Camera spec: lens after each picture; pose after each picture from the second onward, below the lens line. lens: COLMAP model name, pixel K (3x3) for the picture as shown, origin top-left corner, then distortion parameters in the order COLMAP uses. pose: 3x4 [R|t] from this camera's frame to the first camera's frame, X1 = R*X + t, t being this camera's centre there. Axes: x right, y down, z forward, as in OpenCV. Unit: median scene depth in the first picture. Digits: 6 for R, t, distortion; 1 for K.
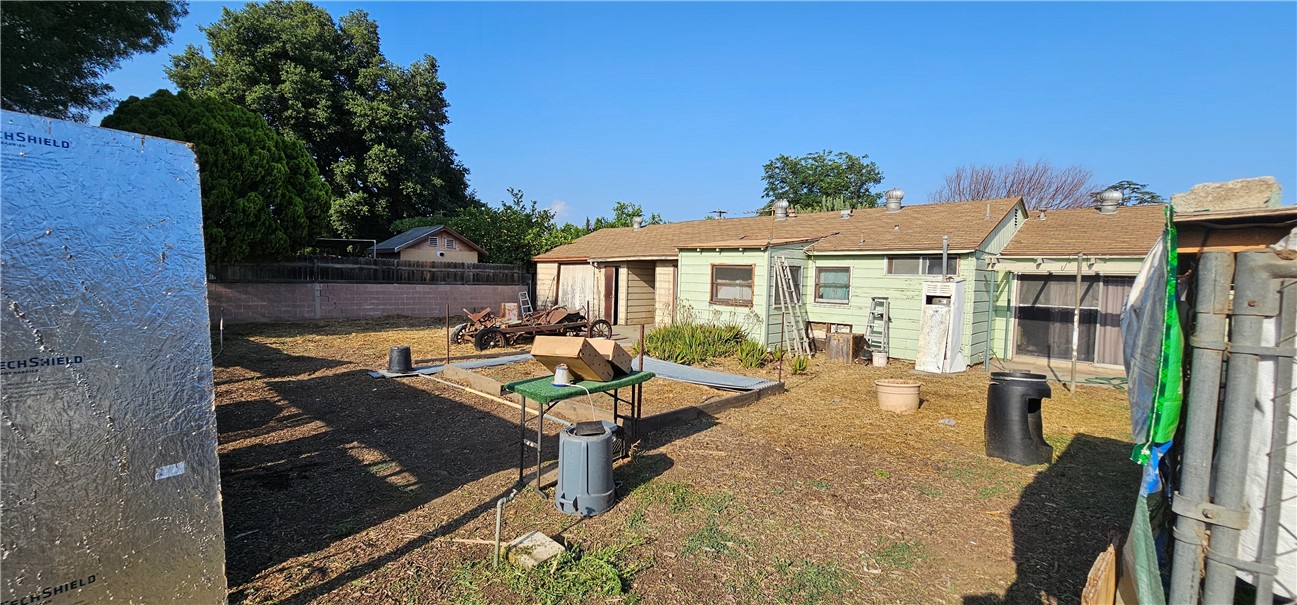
lens RADIAL K [[526.6, 0, 648.5], [0, 526.6, 302.5], [0, 0, 1]] dist [-0.001534, 0.000209]
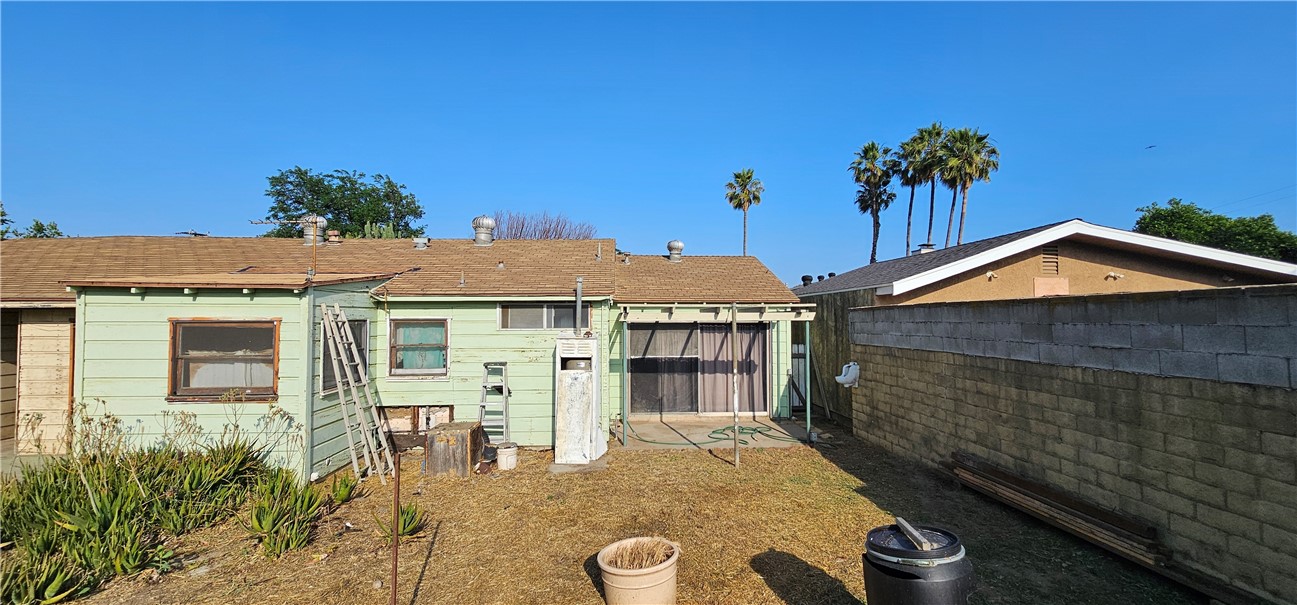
lens RADIAL K [[526.6, 0, 648.5], [0, 526.6, 302.5], [0, 0, 1]] dist [-0.001534, 0.000209]
pose [[0.663990, -0.003296, 0.747735, 0.050759], [0.058219, 0.997183, -0.047303, -0.042378], [-0.745472, 0.074941, 0.662311, 0.362715]]
